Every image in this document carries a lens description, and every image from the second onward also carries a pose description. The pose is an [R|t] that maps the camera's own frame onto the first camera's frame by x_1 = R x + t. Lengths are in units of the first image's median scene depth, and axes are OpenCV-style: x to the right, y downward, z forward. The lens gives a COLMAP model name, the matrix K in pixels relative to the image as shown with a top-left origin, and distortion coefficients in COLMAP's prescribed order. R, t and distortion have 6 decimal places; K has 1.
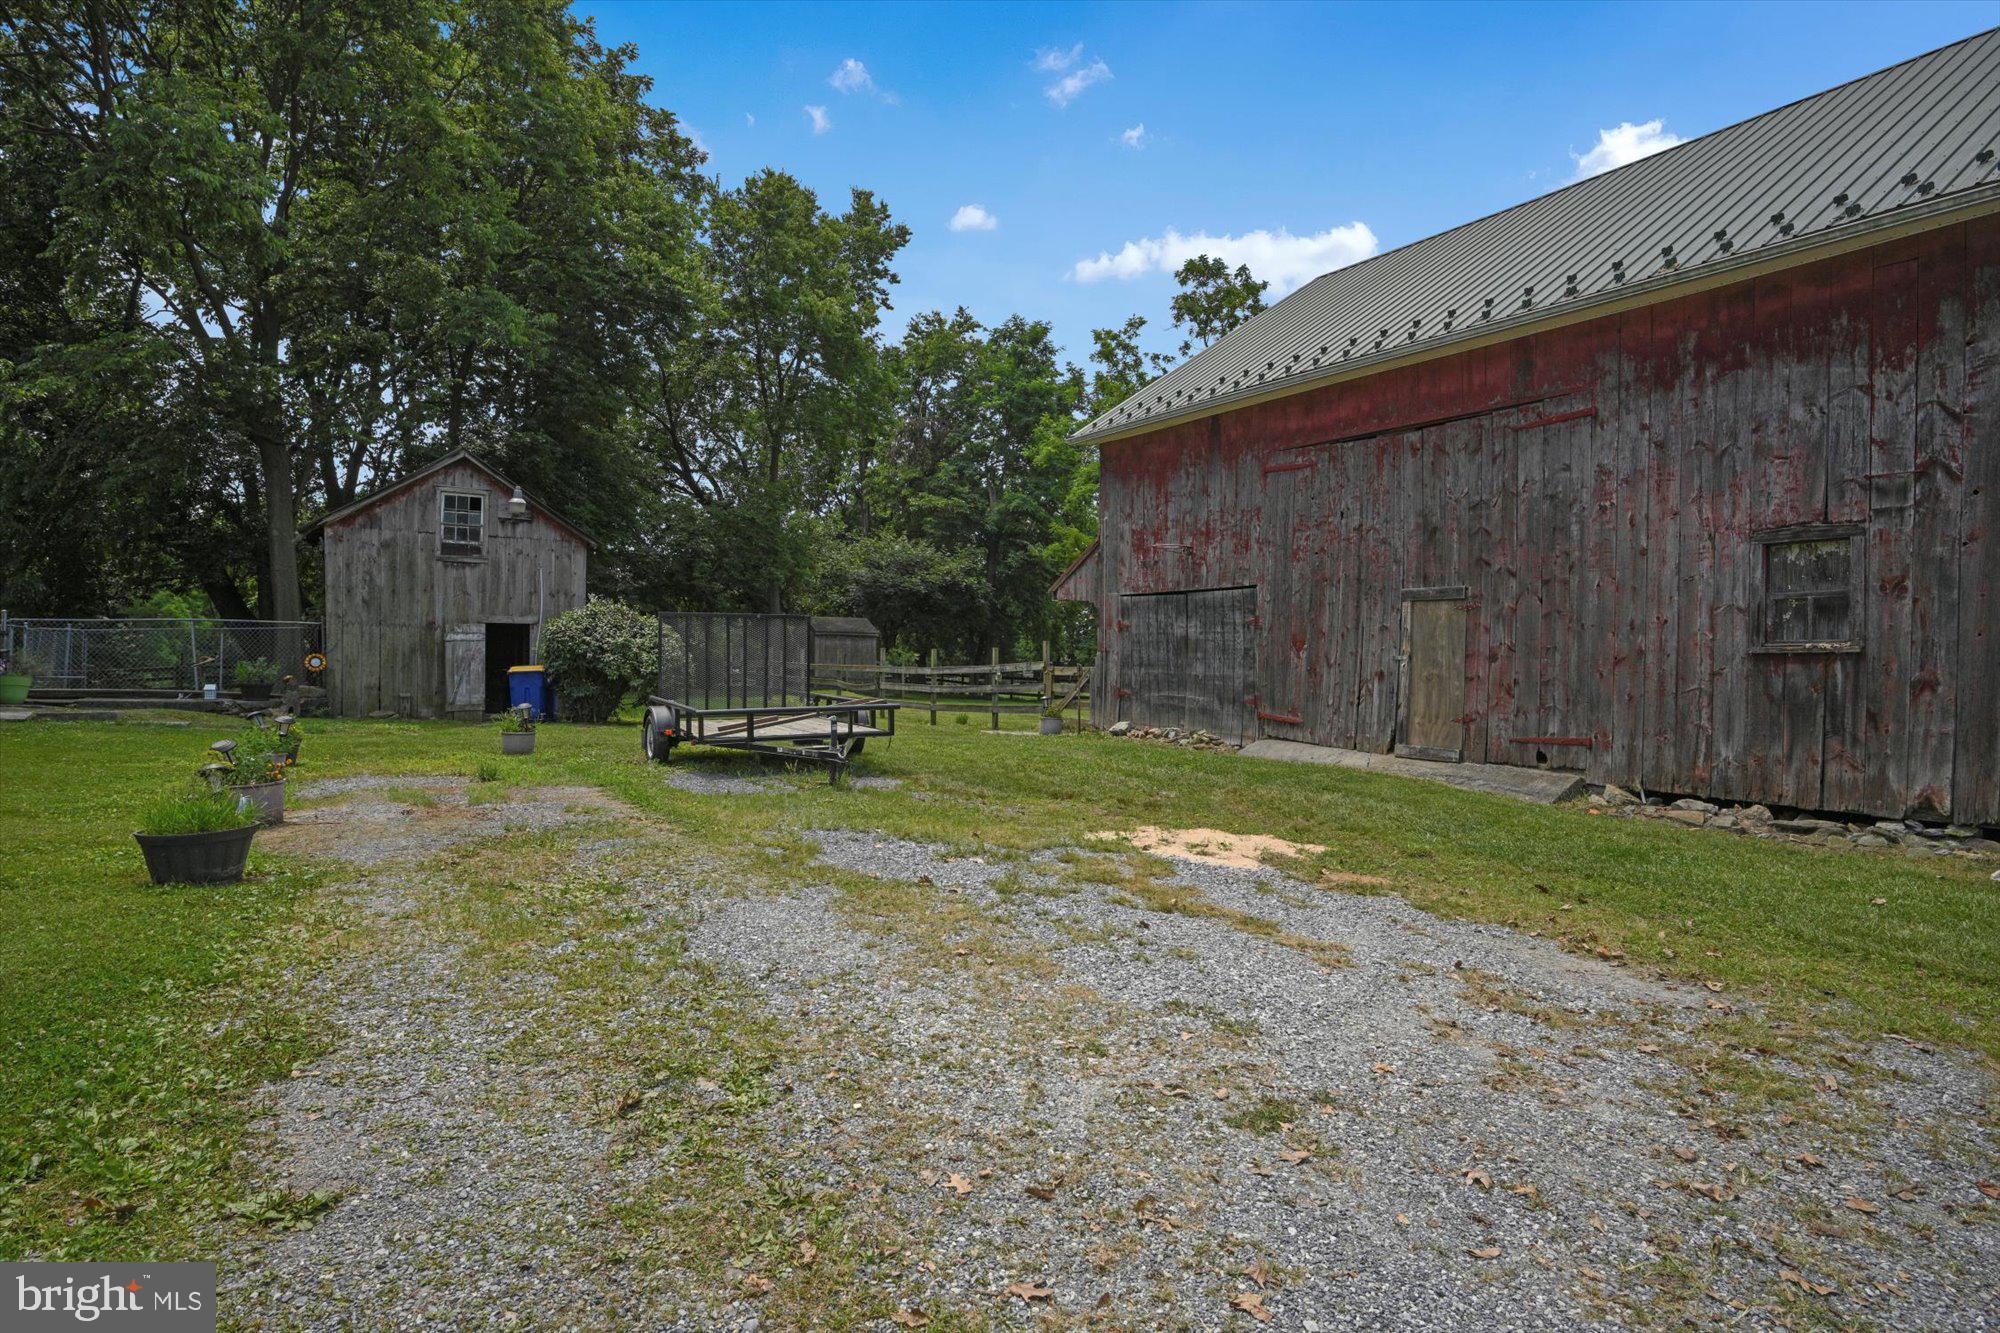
lens RADIAL K [[966.5, 0, 1000.6], [0, 966.5, 650.2], [0, 0, 1]] dist [-0.001184, 0.000186]
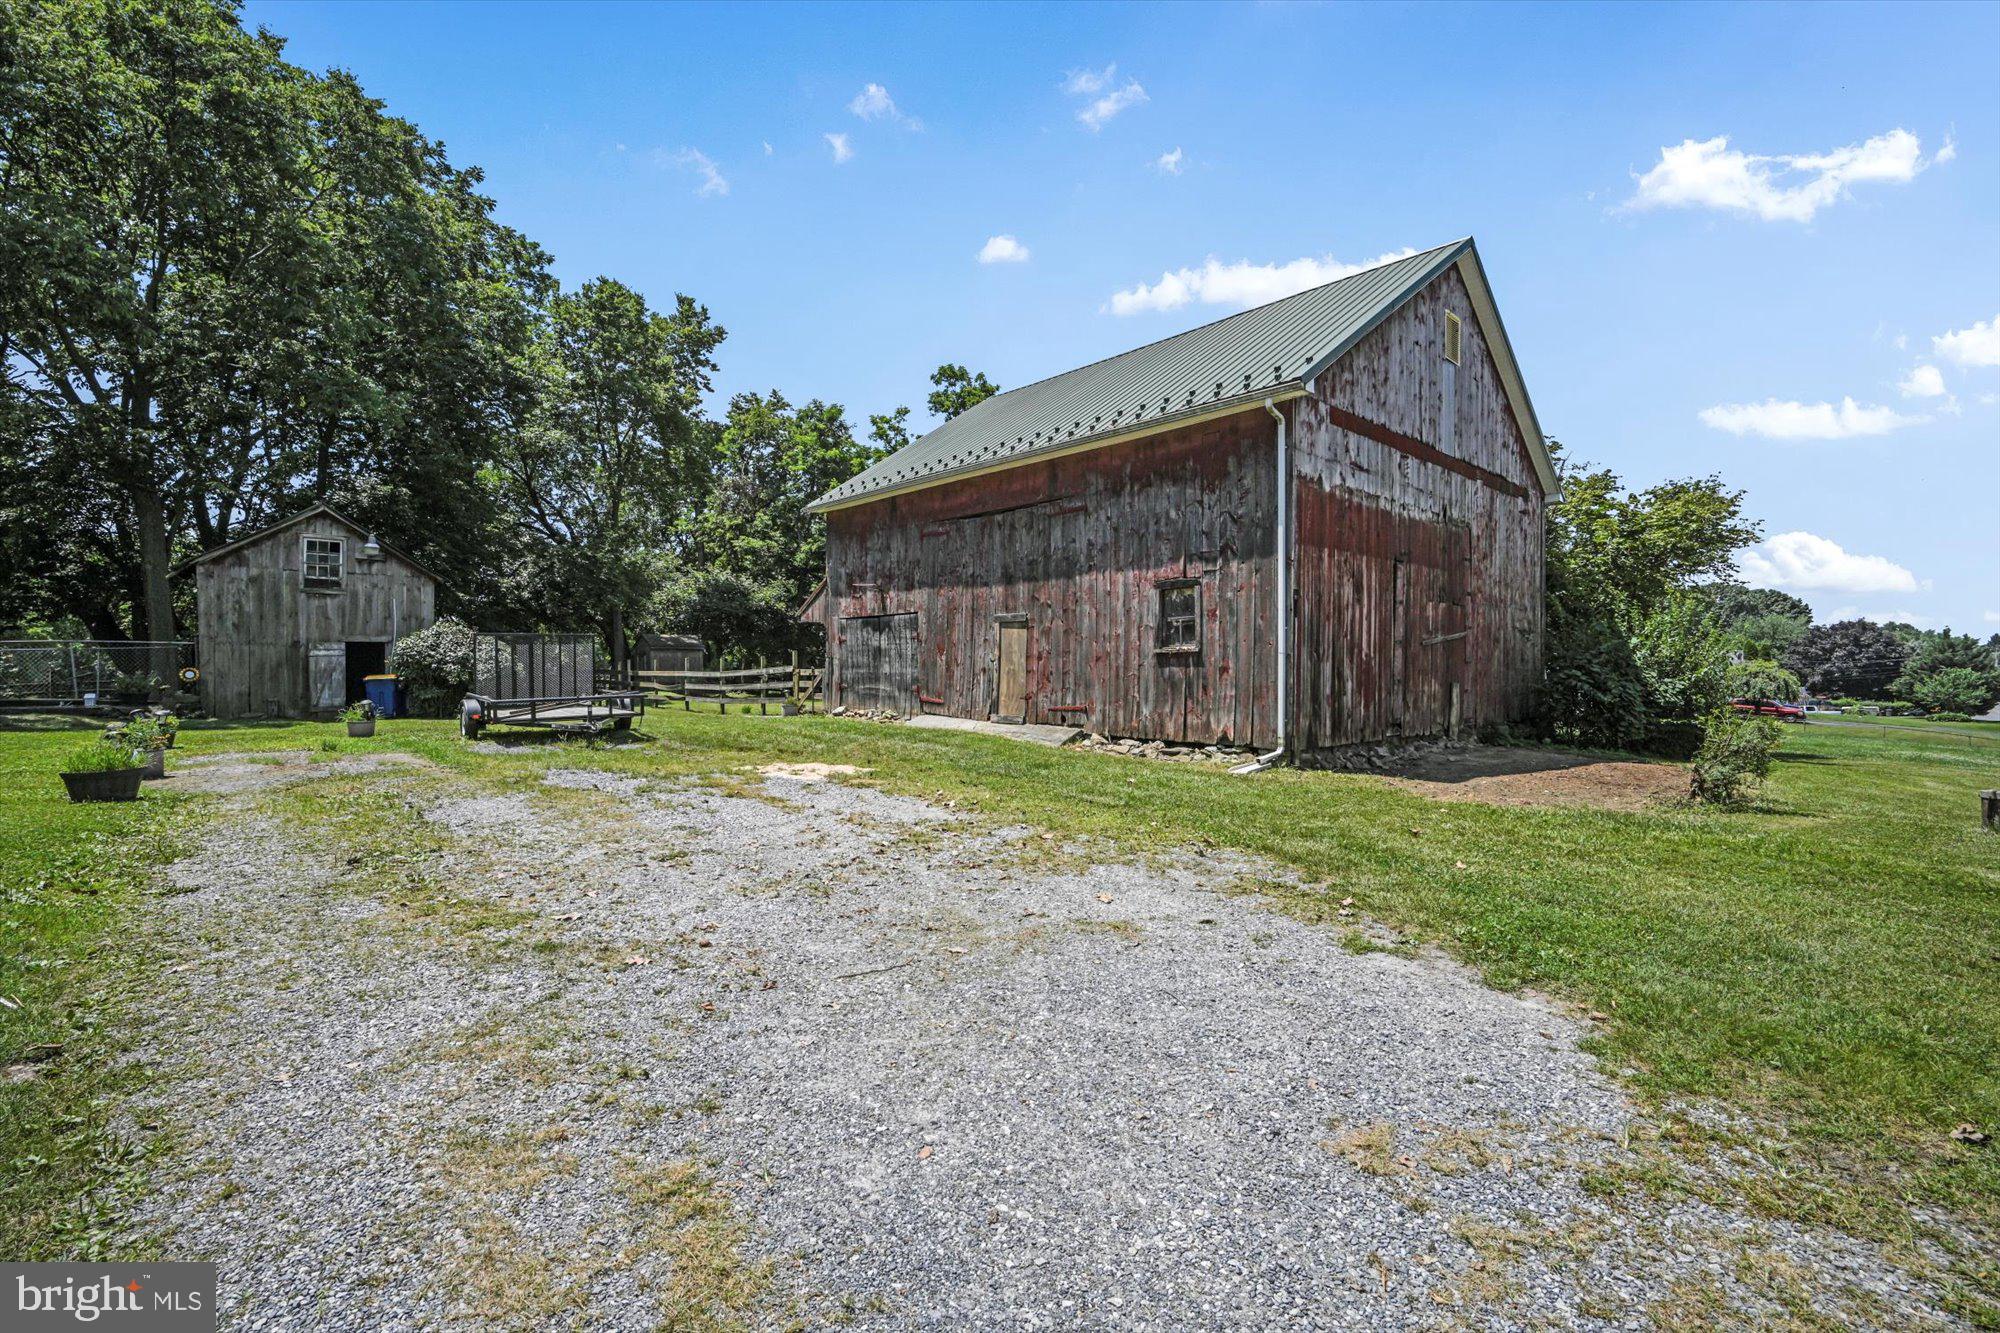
lens RADIAL K [[771.3, 0, 968.9], [0, 771.3, 662.3], [0, 0, 1]] dist [-0.000404, -0.000046]
pose [[0.985067, -0.013220, 0.171661, 0.104104], [0.012568, 0.999909, 0.004889, 0.004358], [-0.171710, -0.002659, 0.985144, -0.143694]]
